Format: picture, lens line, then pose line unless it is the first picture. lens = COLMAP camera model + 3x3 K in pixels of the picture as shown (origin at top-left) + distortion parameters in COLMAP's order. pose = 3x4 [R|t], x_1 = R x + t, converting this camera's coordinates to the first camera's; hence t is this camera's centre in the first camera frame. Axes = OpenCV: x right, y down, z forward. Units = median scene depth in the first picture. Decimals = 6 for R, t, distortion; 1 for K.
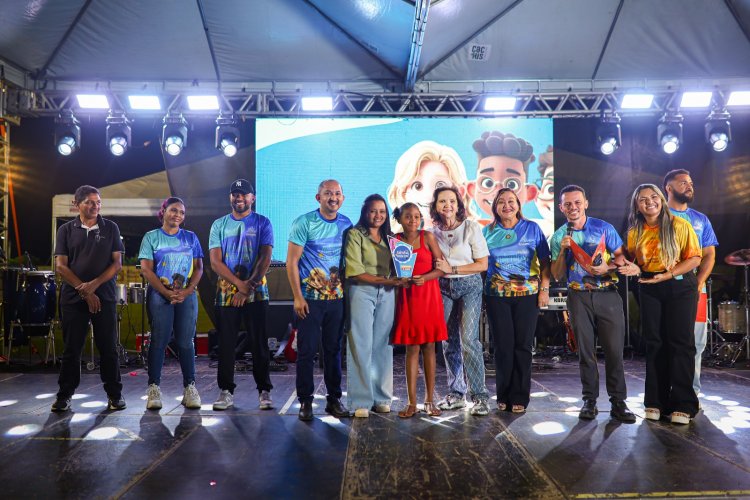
lens RADIAL K [[706.0, 0, 375.0], [0, 706.0, 250.0], [0, 0, 1]] dist [-0.062681, 0.080059]
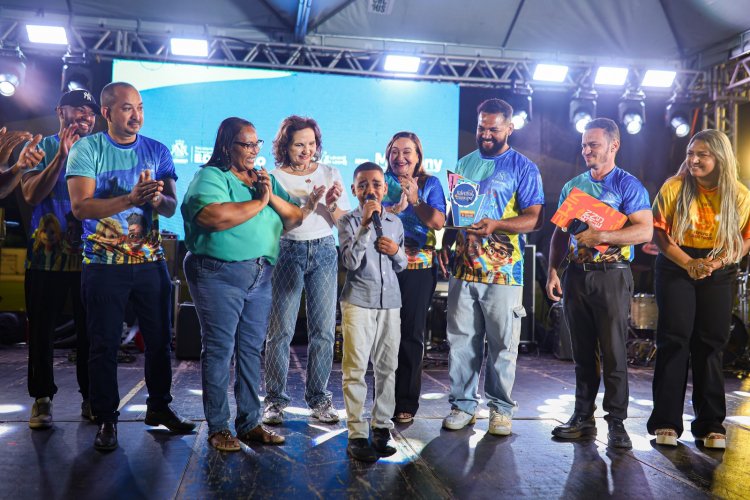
lens RADIAL K [[706.0, 0, 375.0], [0, 706.0, 250.0], [0, 0, 1]] dist [-0.062681, 0.080059]
pose [[0.986489, 0.039470, 0.159004, 0.013422], [-0.040487, 0.999175, 0.003156, 0.023410], [-0.158748, -0.009551, 0.987273, 0.131843]]
